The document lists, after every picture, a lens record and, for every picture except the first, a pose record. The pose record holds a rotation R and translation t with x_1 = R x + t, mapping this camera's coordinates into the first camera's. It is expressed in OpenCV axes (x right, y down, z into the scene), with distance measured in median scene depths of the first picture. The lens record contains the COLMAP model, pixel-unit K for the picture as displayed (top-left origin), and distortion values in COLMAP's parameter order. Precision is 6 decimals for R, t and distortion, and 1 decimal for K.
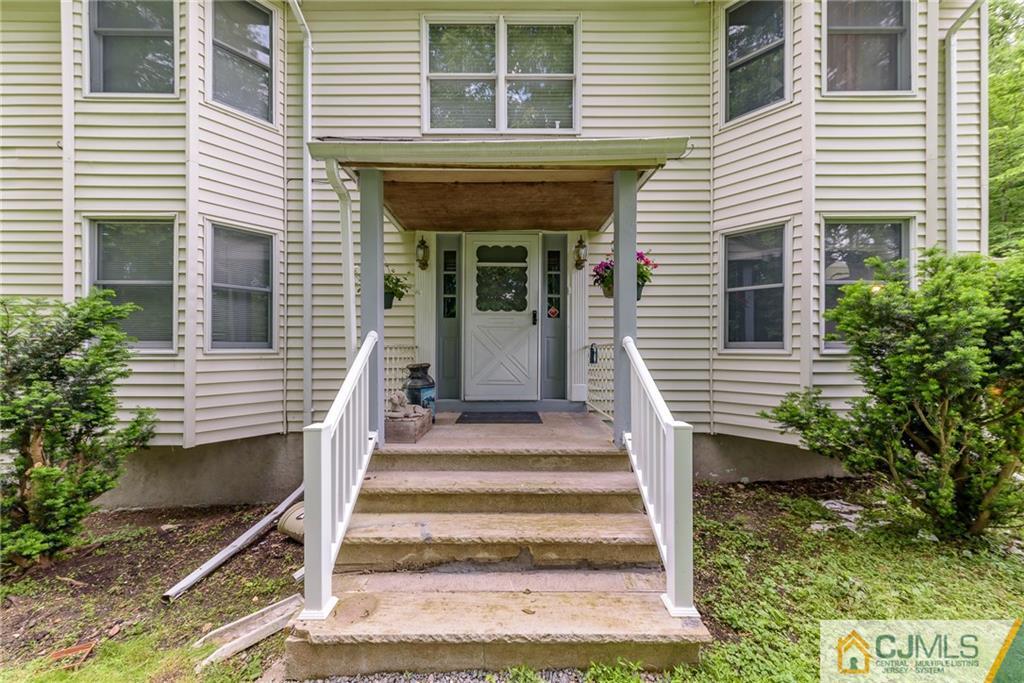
lens RADIAL K [[349.7, 0, 512.0], [0, 349.7, 341.5], [0, 0, 1]] dist [0.005305, 0.000076]
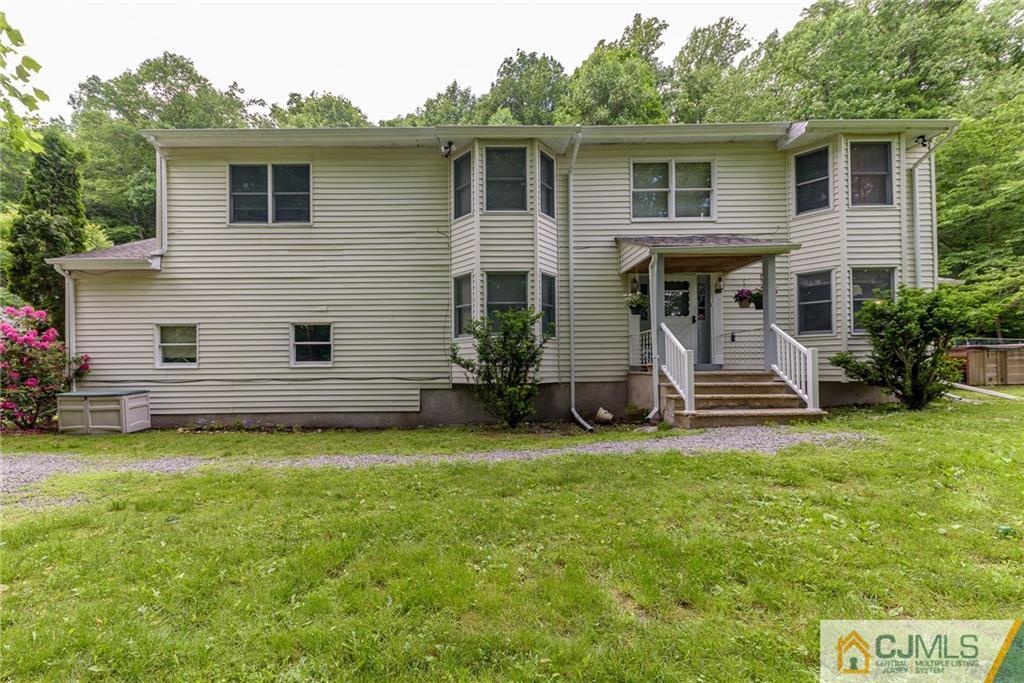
lens RADIAL K [[352.6, 0, 510.4], [0, 352.6, 352.5], [0, 0, 1]] dist [0.000648, 0.000020]
pose [[0.999914, -0.009116, -0.009442, -0.991741], [0.008995, 0.999878, -0.012788, 0.134901], [0.009558, 0.012702, 0.999874, -0.974943]]
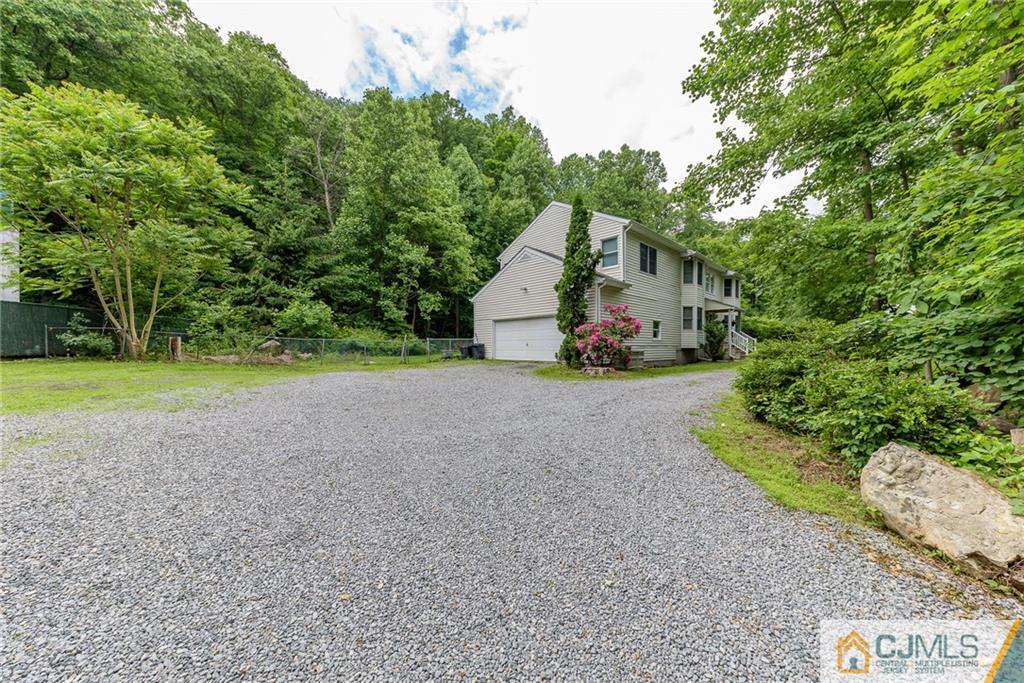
lens RADIAL K [[349.7, 0, 512.0], [0, 349.7, 341.5], [0, 0, 1]] dist [0.005305, 0.000076]
pose [[0.702340, 0.000530, 0.711842, -6.760177], [-0.000004, 1.000000, -0.000740, 0.186630], [-0.711842, 0.000517, 0.702340, -0.757938]]
